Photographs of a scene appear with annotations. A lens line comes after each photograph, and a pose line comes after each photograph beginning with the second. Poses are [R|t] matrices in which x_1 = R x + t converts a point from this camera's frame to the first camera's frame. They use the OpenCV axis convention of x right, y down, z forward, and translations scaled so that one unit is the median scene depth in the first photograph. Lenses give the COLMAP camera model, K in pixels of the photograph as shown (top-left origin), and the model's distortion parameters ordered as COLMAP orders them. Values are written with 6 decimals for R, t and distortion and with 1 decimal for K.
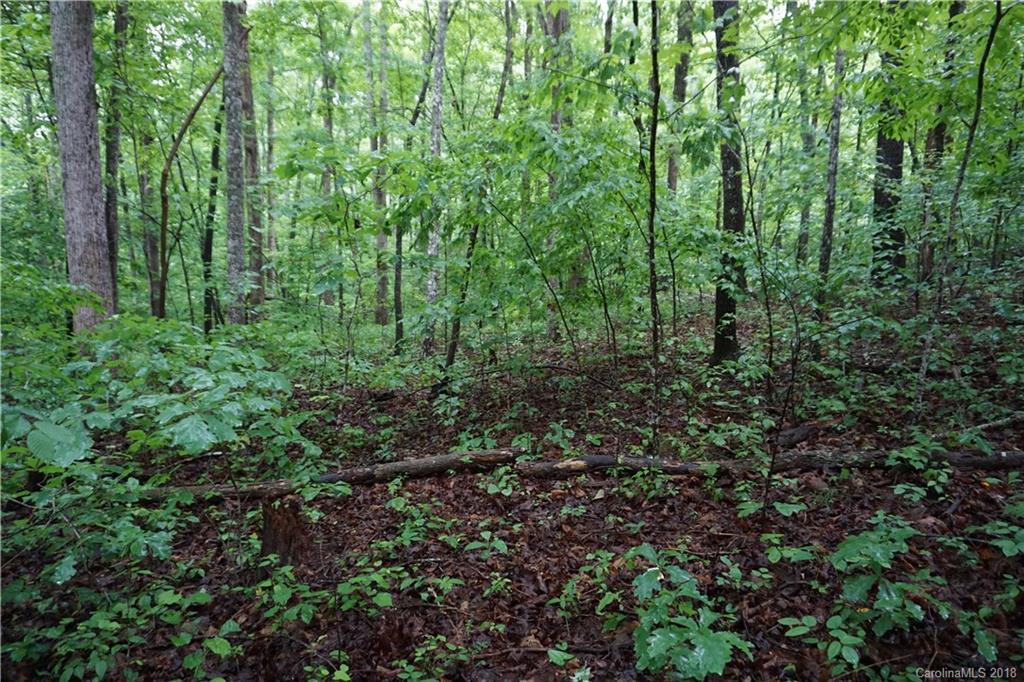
lens RADIAL K [[708.1, 0, 510.9], [0, 708.1, 339.7], [0, 0, 1]] dist [0.000998, 0.000946]
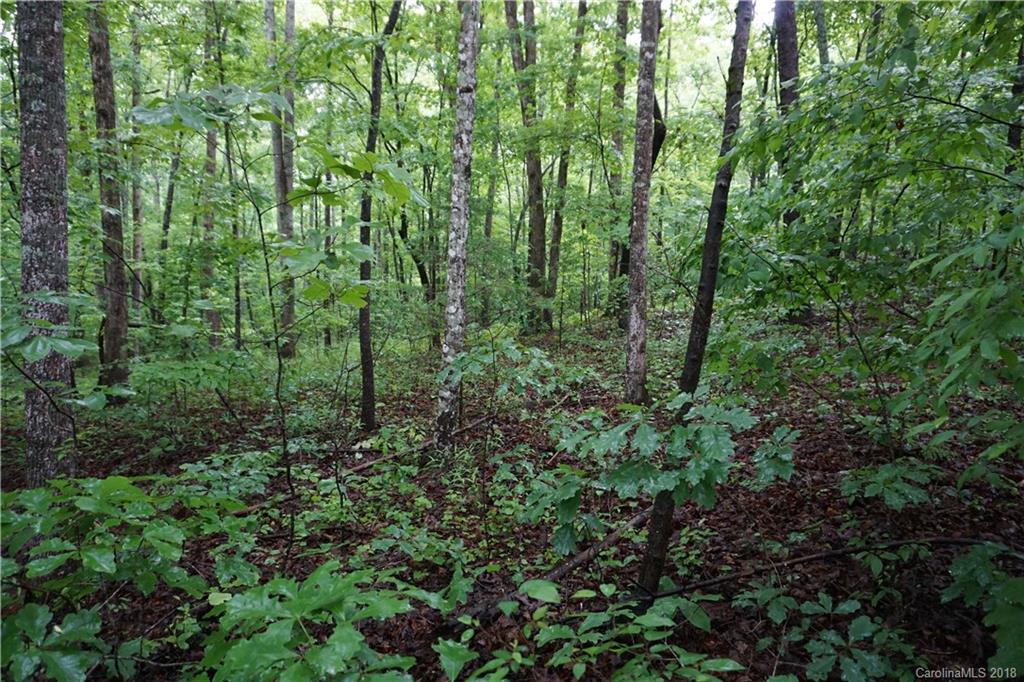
lens RADIAL K [[708.1, 0, 513.2], [0, 708.1, 341.4], [0, 0, 1]] dist [0.000998, 0.000946]
pose [[0.986990, -0.008345, 0.160567, -0.069129], [0.011580, 0.999748, -0.019222, -0.020171], [-0.160366, 0.020831, 0.986838, 0.204761]]
